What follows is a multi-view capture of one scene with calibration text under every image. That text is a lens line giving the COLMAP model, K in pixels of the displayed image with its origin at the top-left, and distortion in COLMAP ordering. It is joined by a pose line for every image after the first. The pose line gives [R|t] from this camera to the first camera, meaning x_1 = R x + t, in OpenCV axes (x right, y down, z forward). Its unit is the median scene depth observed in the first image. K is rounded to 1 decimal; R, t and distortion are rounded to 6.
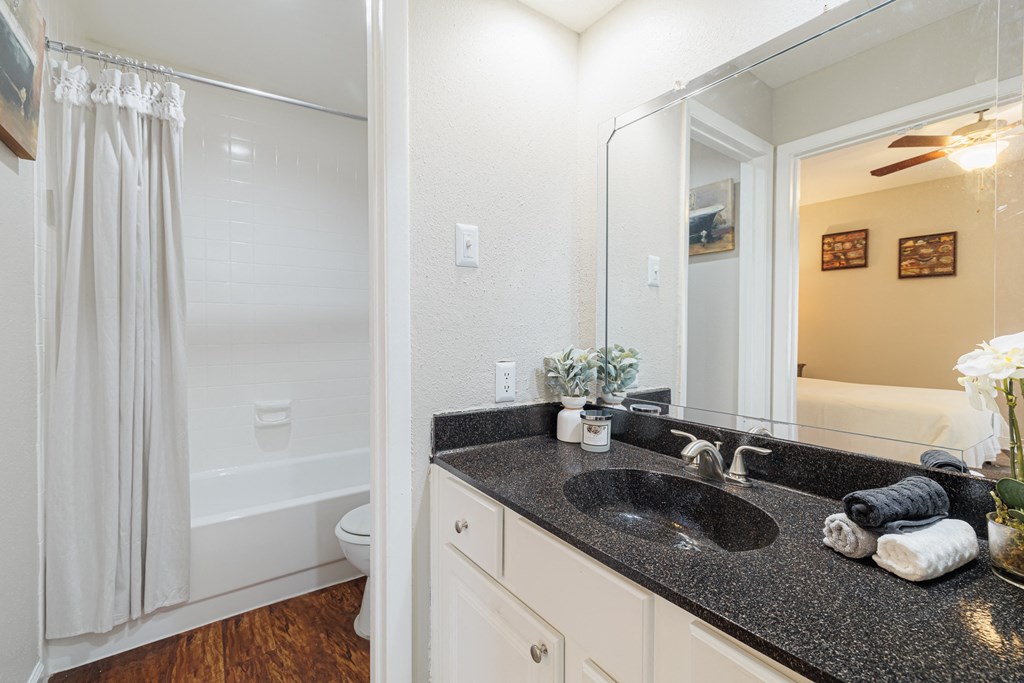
lens RADIAL K [[437.9, 0, 510.4], [0, 437.9, 334.6], [0, 0, 1]] dist [-0.001851, 0.000135]
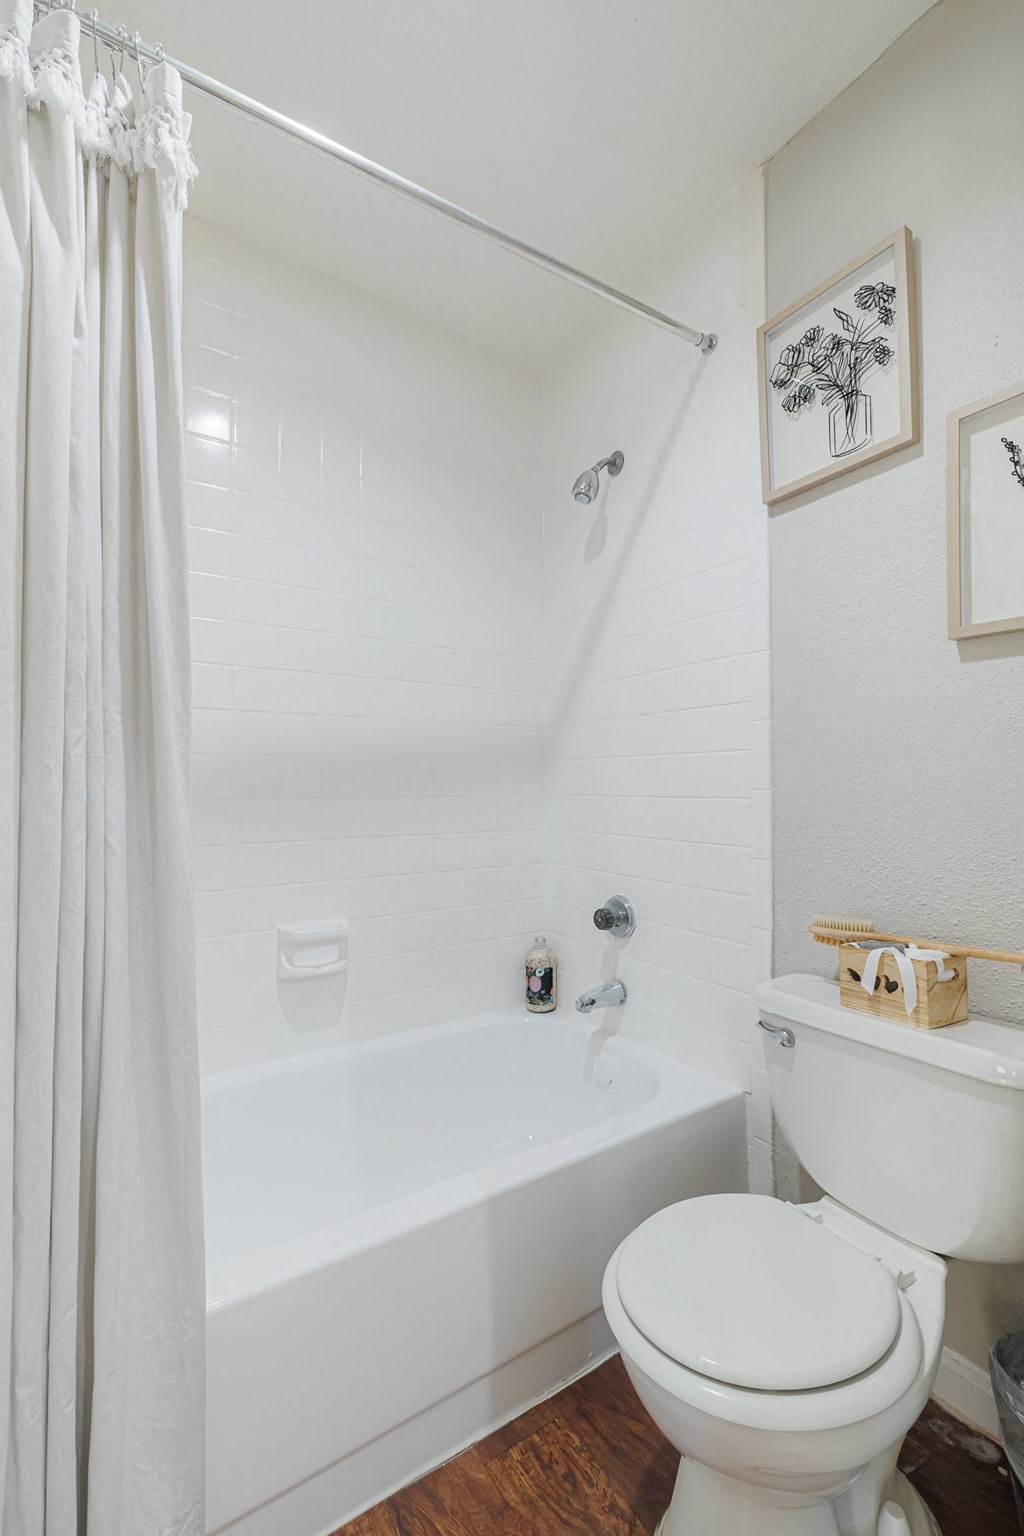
lens RADIAL K [[648.6, 0, 511.2], [0, 648.6, 780.3], [0, 0, 1]] dist [-0.002453, 0.000077]
pose [[0.998369, -0.008737, -0.056410, -0.465903], [0.007259, 0.999626, -0.026350, 0.028987], [0.056619, 0.025898, 0.998060, 0.501196]]
